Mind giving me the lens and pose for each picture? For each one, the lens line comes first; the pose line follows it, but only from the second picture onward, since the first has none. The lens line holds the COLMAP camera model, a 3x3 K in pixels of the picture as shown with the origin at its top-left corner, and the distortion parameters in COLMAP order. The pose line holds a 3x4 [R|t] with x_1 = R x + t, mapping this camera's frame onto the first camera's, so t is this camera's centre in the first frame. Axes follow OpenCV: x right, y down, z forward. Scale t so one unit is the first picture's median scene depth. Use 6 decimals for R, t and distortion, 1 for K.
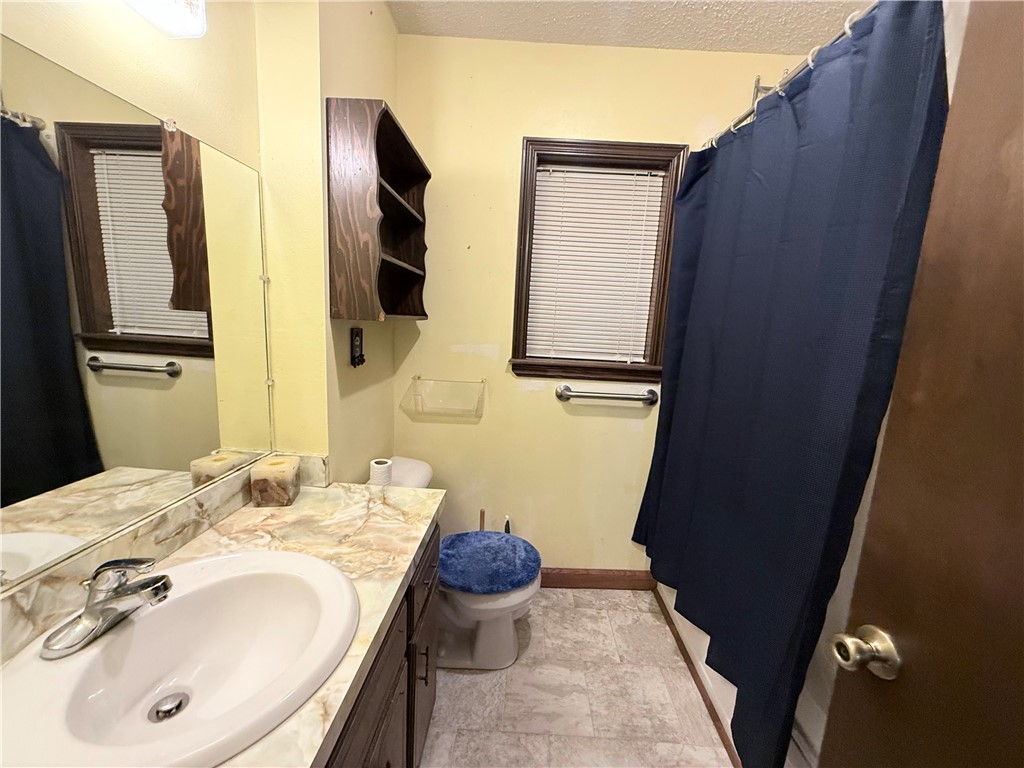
lens RADIAL K [[417.9, 0, 517.9], [0, 417.9, 386.3], [0, 0, 1]] dist [-0.001007, -0.000989]
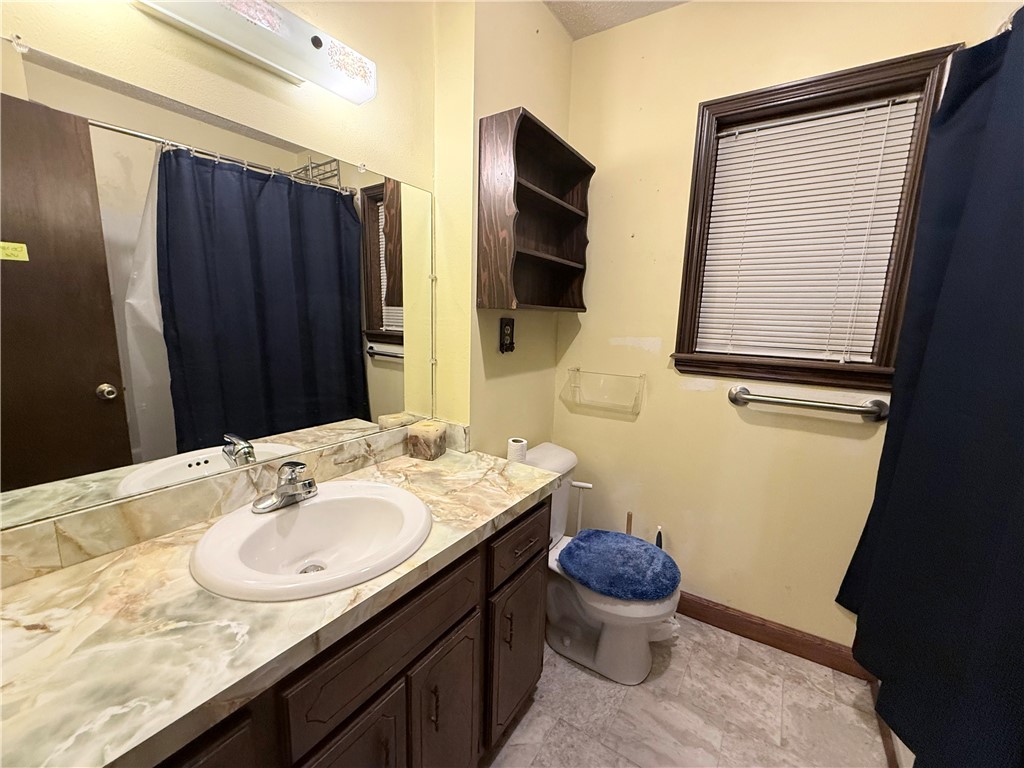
lens RADIAL K [[417.9, 0, 506.6], [0, 417.9, 386.6], [0, 0, 1]] dist [-0.001007, -0.000989]
pose [[0.839241, 0.062872, -0.540113, 0.196525], [-0.073313, 0.997307, 0.002175, 0.035015], [0.538795, 0.037772, 0.841589, 0.055224]]
